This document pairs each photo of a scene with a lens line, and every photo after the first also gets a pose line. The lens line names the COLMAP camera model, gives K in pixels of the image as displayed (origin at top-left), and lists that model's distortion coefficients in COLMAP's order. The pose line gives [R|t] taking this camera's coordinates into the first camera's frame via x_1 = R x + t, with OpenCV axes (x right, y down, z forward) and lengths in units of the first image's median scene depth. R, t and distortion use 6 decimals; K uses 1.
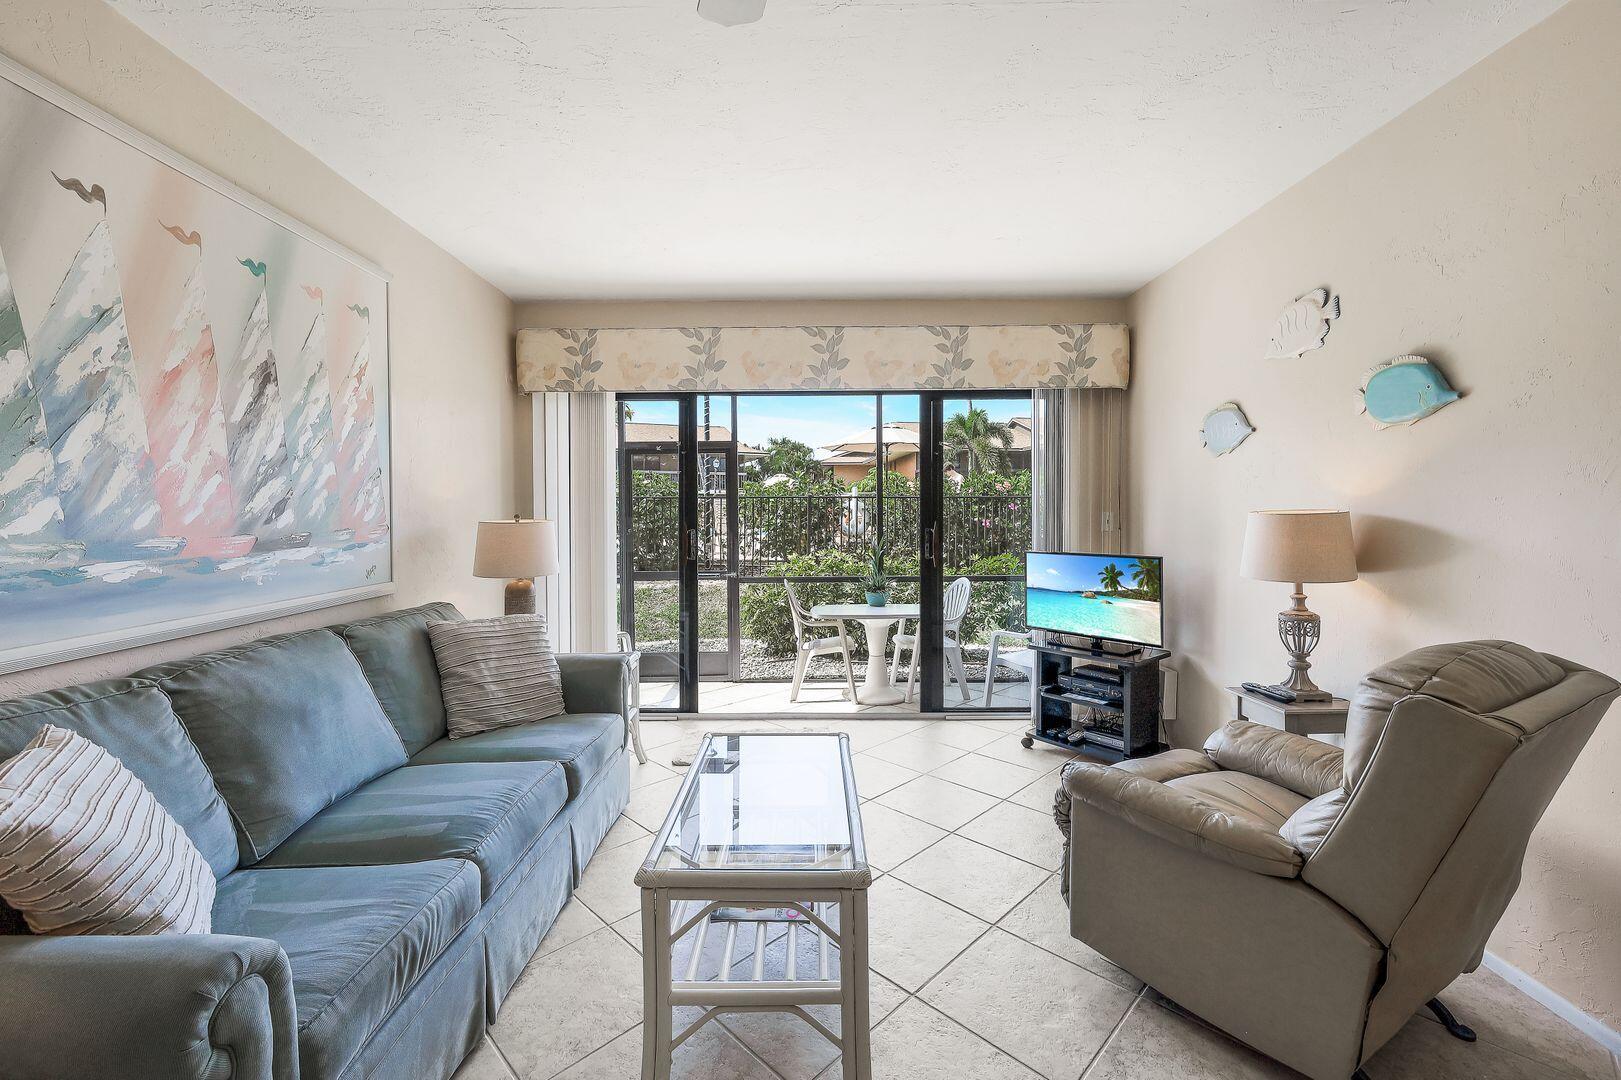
lens RADIAL K [[664.5, 0, 808.2], [0, 664.5, 529.0], [0, 0, 1]] dist [0.000206, 0.000013]
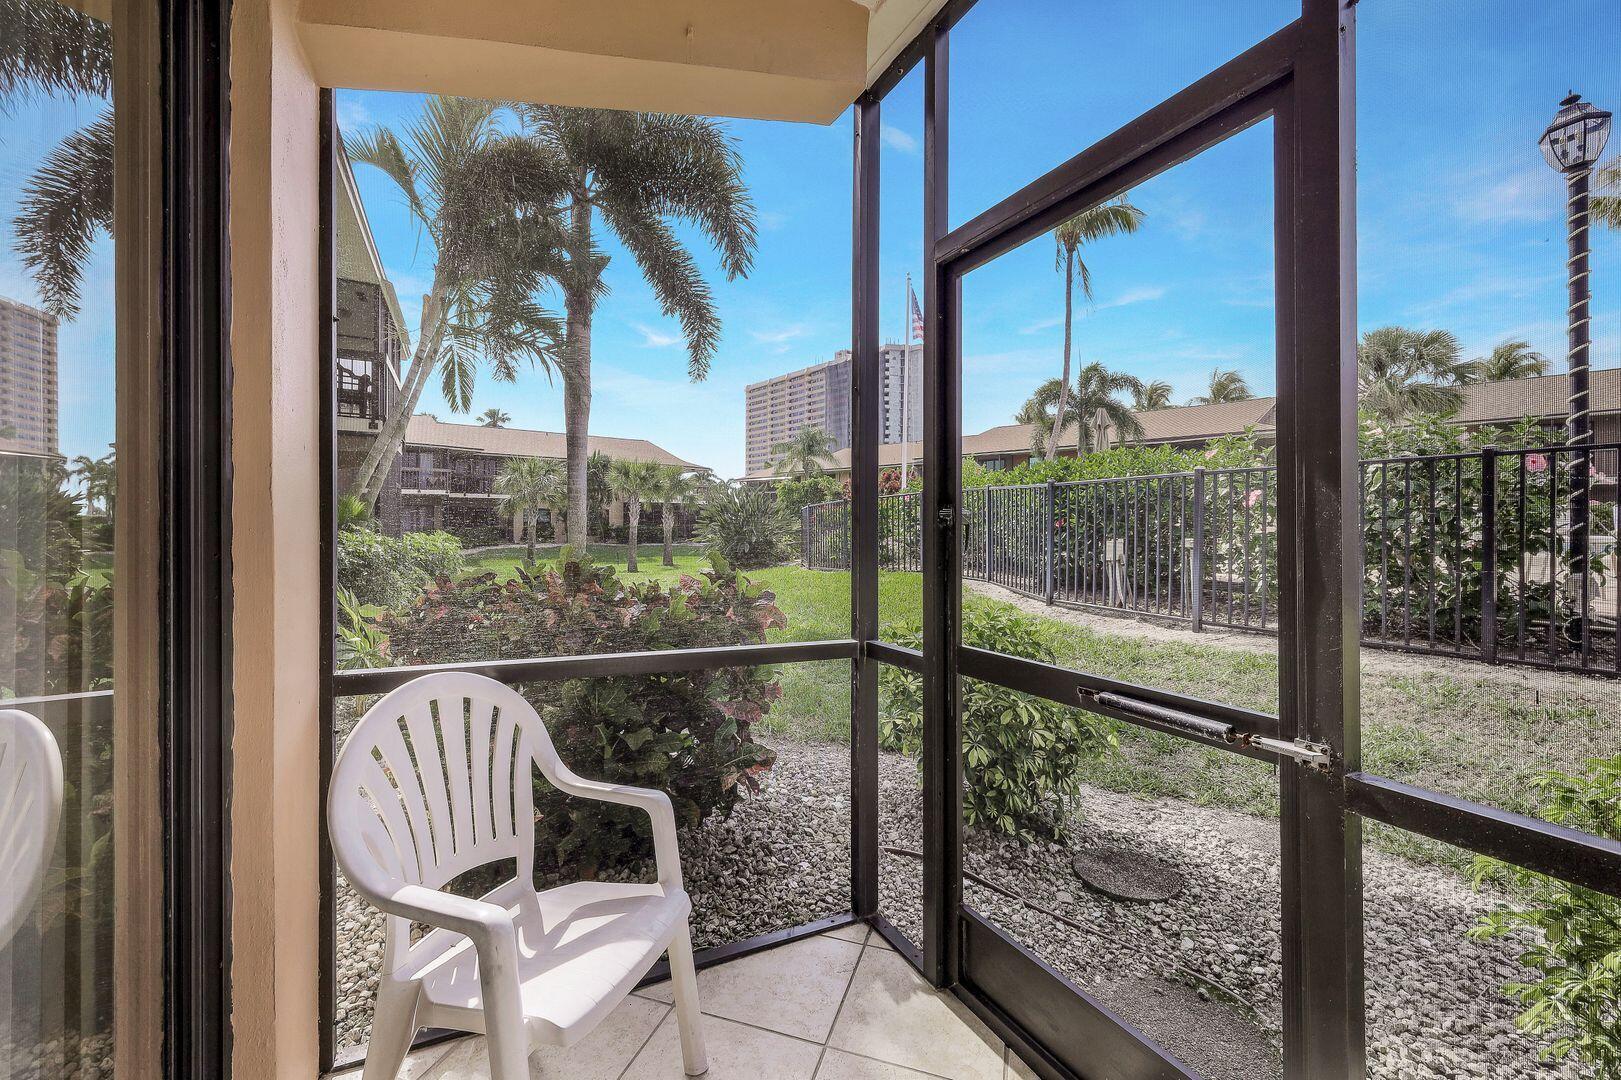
lens RADIAL K [[664.5, 0, 808.2], [0, 664.5, 529.0], [0, 0, 1]] dist [0.000206, 0.000013]
pose [[0.443757, 0.003434, -0.896141, -0.020401], [-0.019887, 0.999784, -0.006016, 0.019920], [0.895927, 0.020491, 0.443729, 1.270247]]
